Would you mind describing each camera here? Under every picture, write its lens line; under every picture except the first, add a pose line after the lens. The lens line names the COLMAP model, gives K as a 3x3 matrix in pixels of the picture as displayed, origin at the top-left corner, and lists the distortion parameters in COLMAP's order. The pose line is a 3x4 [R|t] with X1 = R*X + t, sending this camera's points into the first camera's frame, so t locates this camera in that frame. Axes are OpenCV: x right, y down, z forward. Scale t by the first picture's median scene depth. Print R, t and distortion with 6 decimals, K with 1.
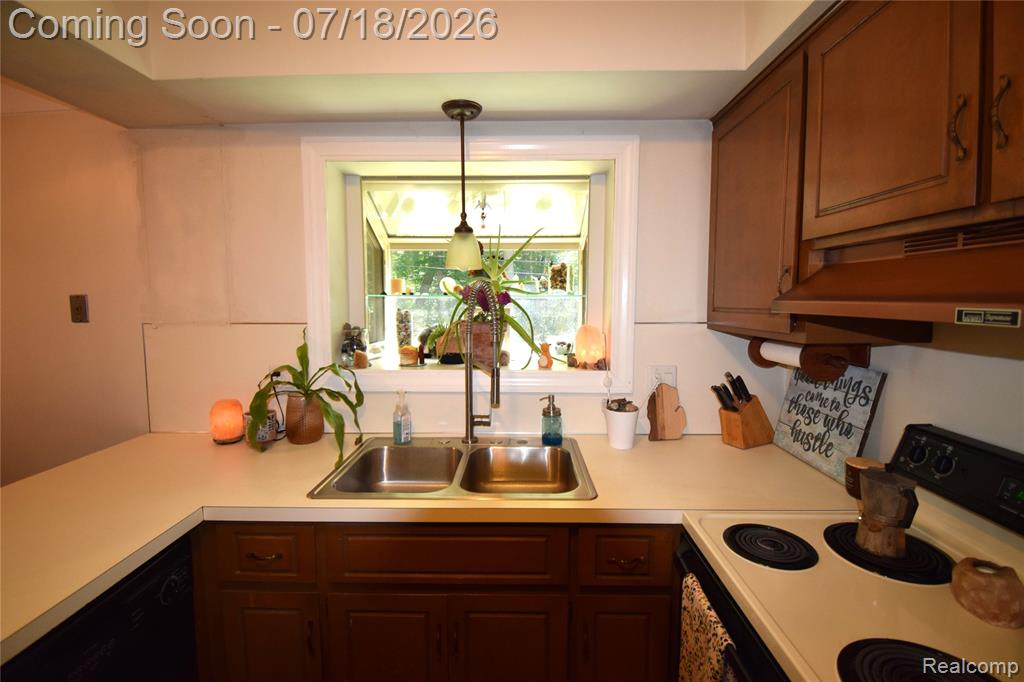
lens RADIAL K [[453.5, 0, 510.0], [0, 453.5, 340.9], [0, 0, 1]] dist [0.007533, -0.002870]
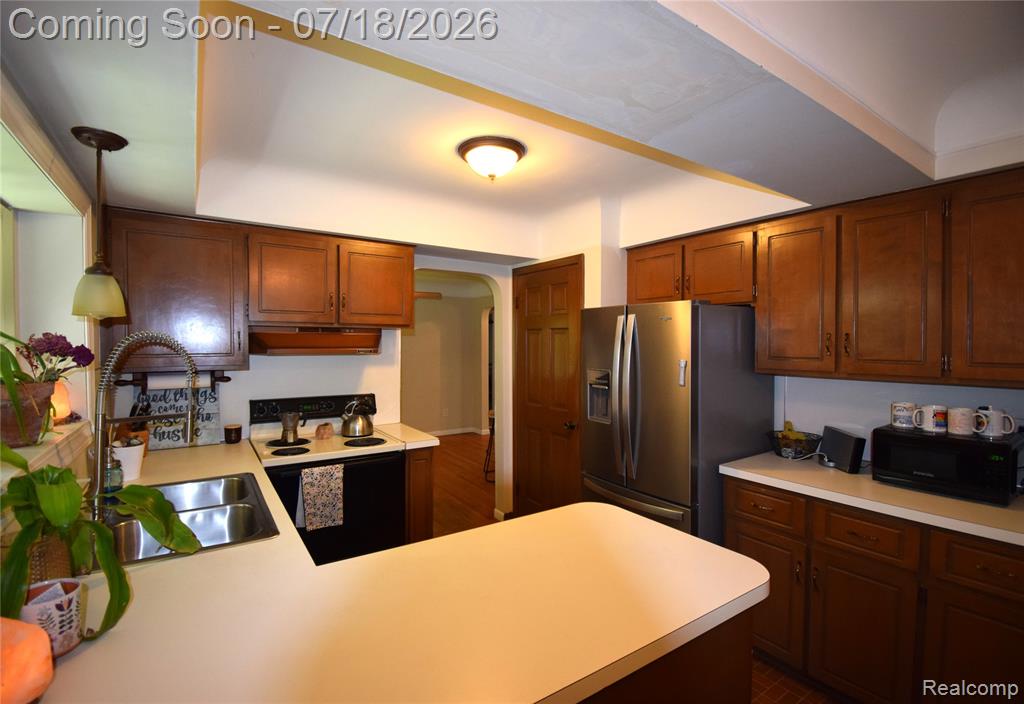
lens RADIAL K [[466.7, 0, 509.1], [0, 466.7, 348.2], [0, 0, 1]] dist [-0.002710, -0.005034]
pose [[-0.577156, -0.010750, 0.816563, -1.198455], [0.072523, 0.995288, 0.064362, -0.094059], [-0.813407, 0.096367, -0.573657, 0.821934]]
